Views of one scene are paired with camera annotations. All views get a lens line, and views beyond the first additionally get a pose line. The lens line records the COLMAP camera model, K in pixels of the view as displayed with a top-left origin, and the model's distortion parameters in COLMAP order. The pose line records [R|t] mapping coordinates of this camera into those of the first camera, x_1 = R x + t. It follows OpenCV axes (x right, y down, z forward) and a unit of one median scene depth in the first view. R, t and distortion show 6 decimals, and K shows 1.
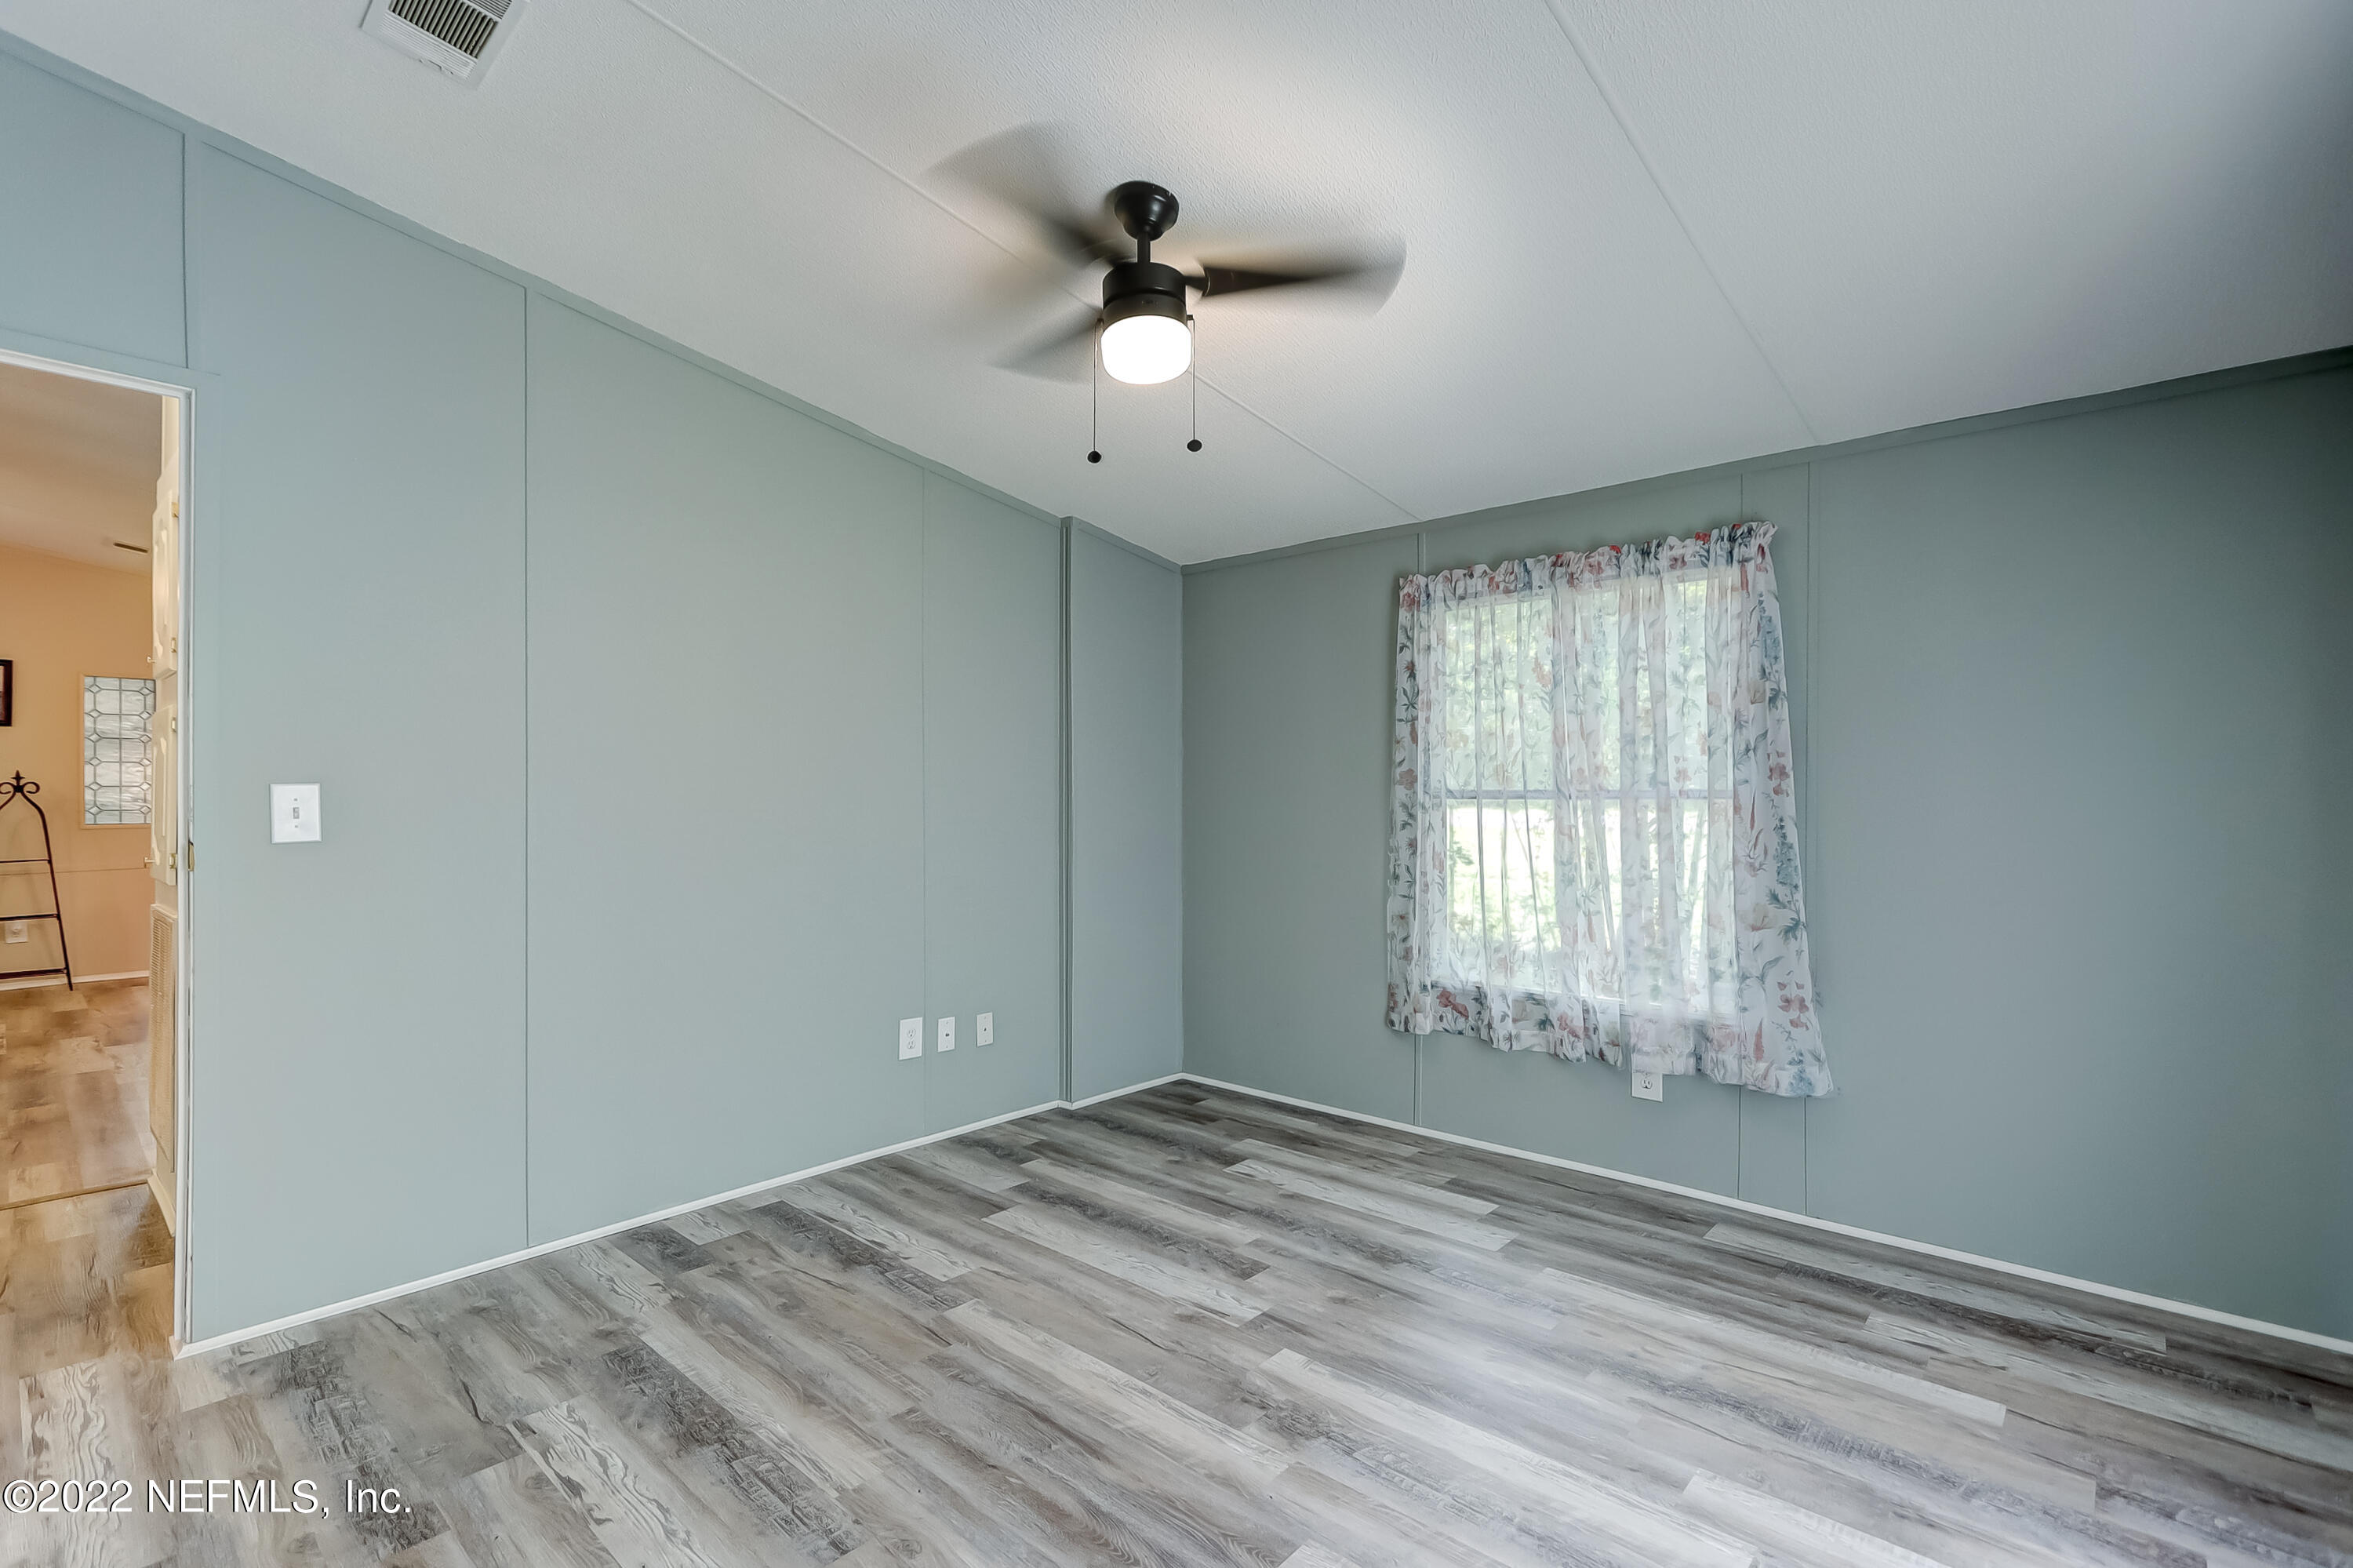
lens RADIAL K [[1083.1, 0, 1169.4], [0, 1083.1, 794.2], [0, 0, 1]] dist [-0.008282, 0.000799]
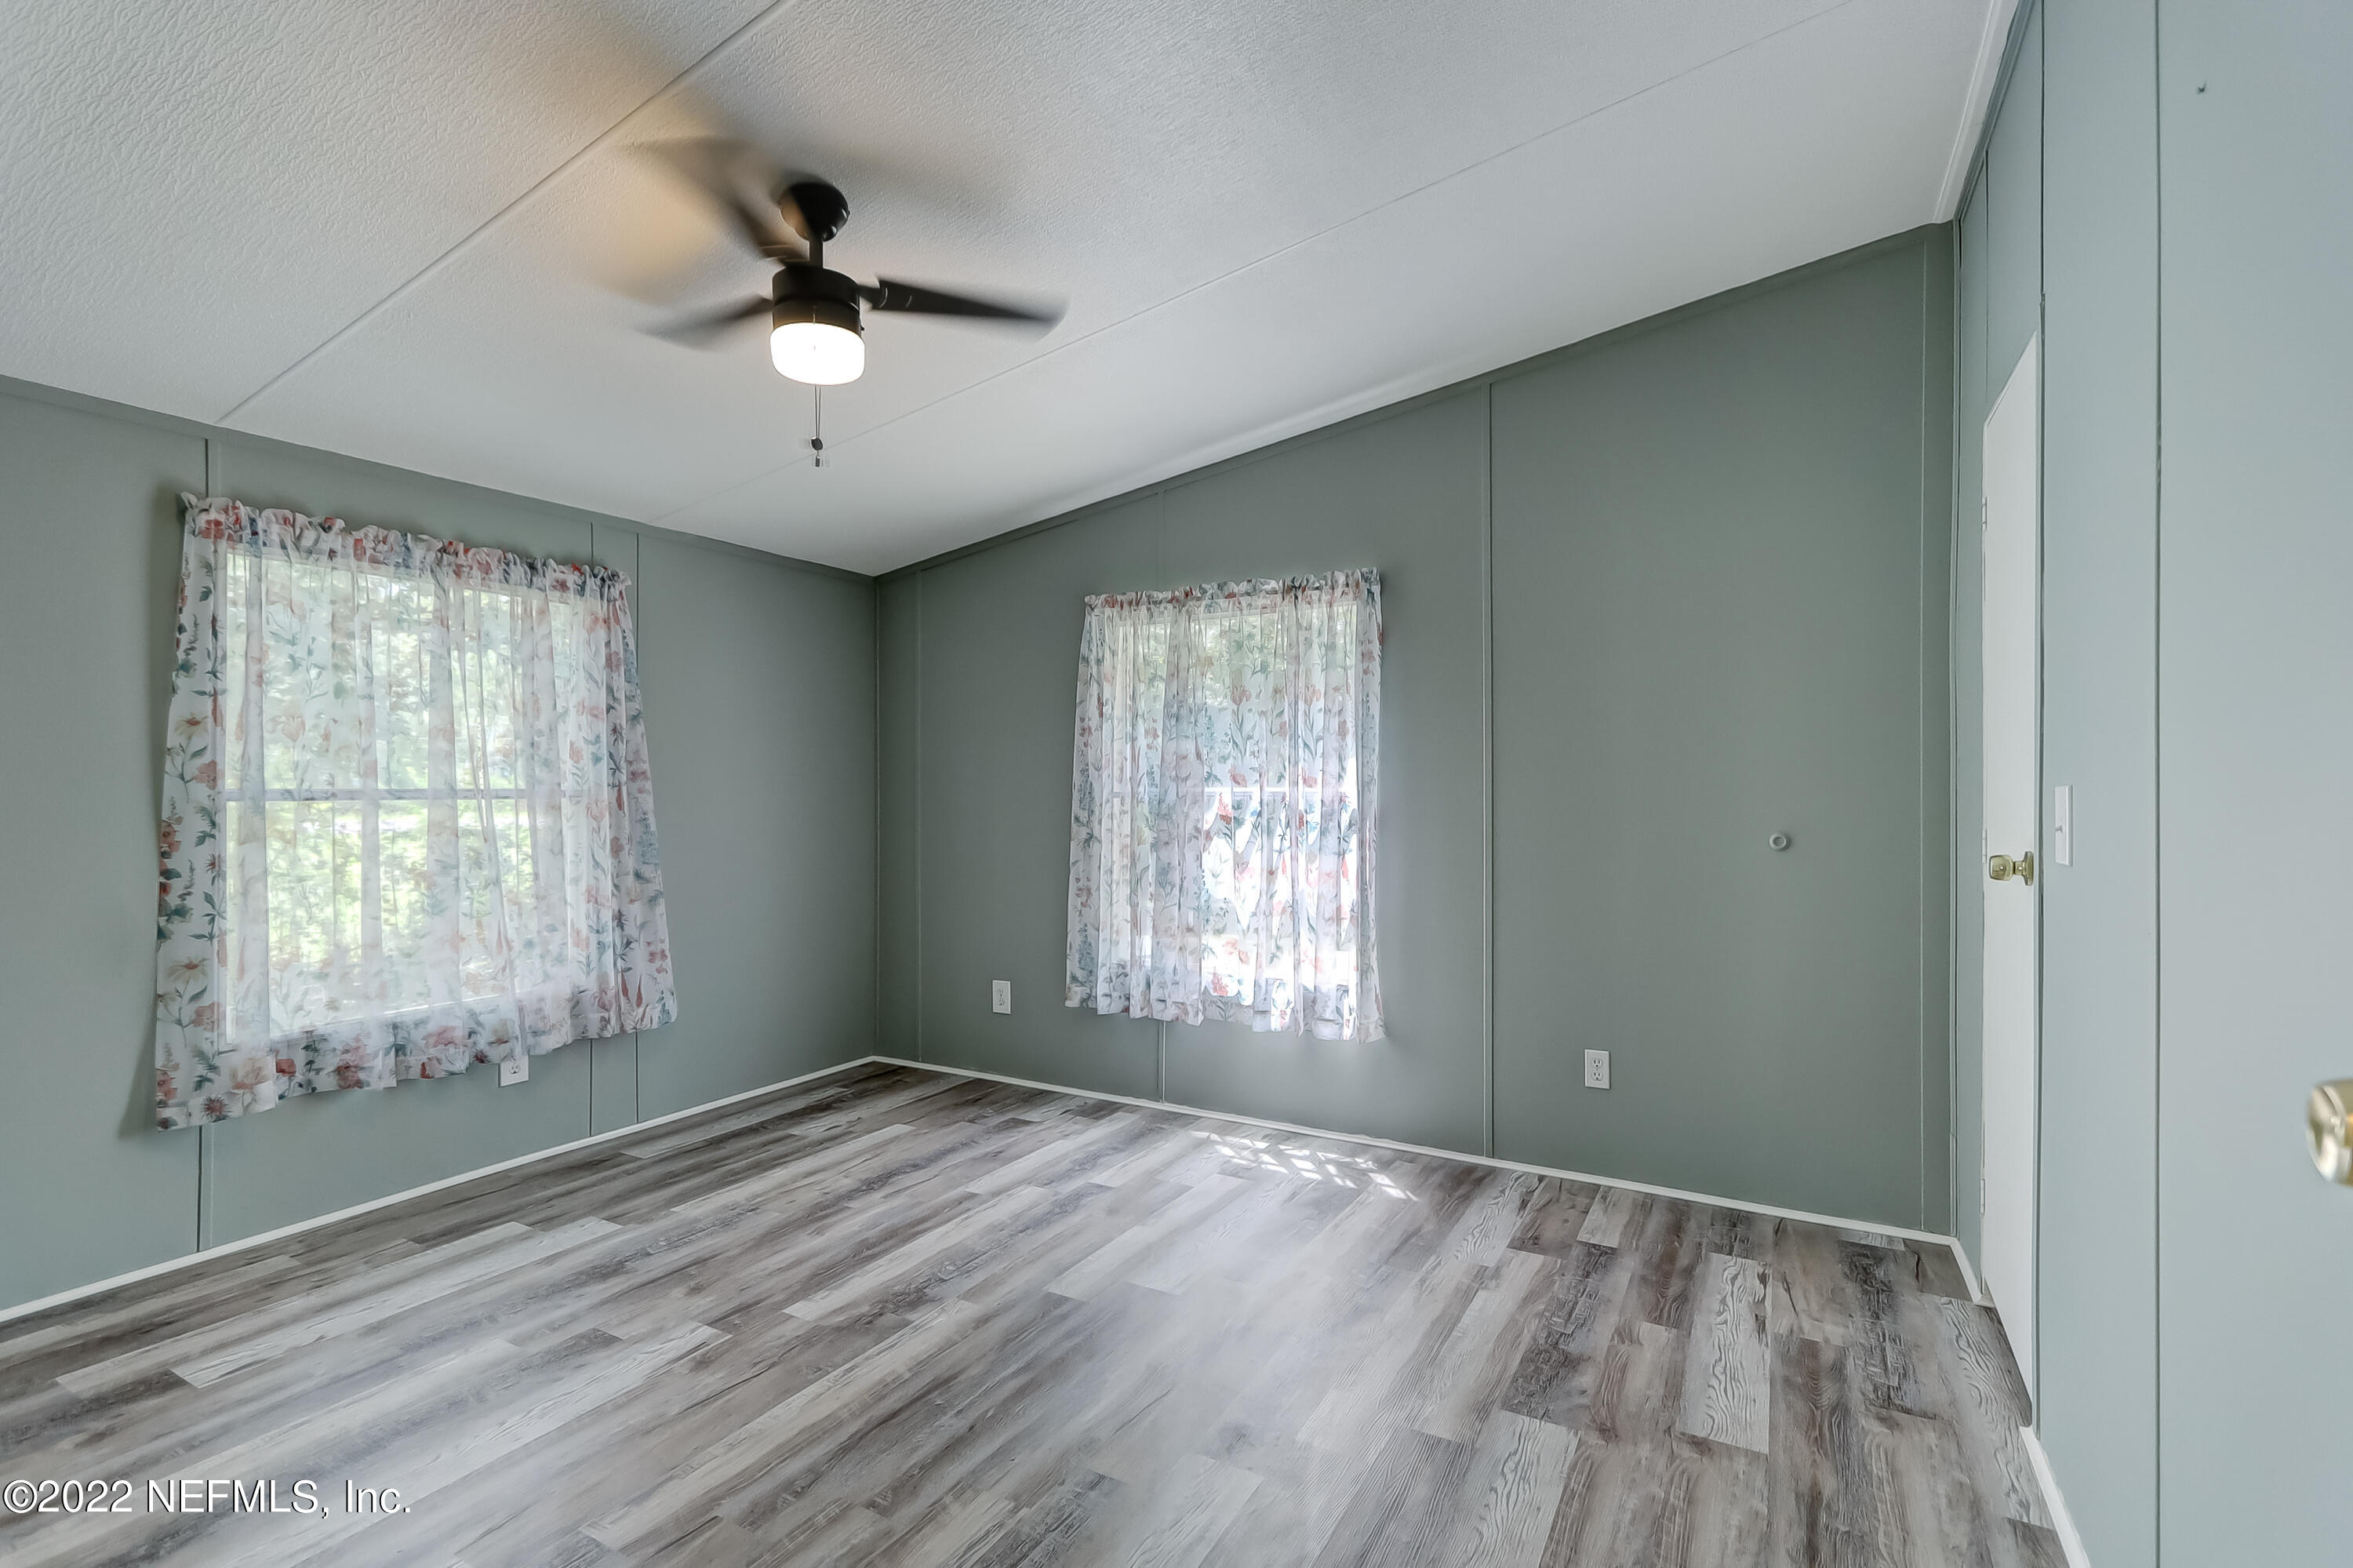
lens RADIAL K [[1083.1, 0, 1169.4], [0, 1083.1, 794.2], [0, 0, 1]] dist [-0.008282, 0.000799]
pose [[-0.223716, -0.002576, 0.974651, -0.737865], [0.004038, 0.999985, 0.003570, -0.000867], [-0.974646, 0.004734, -0.223703, 0.623969]]
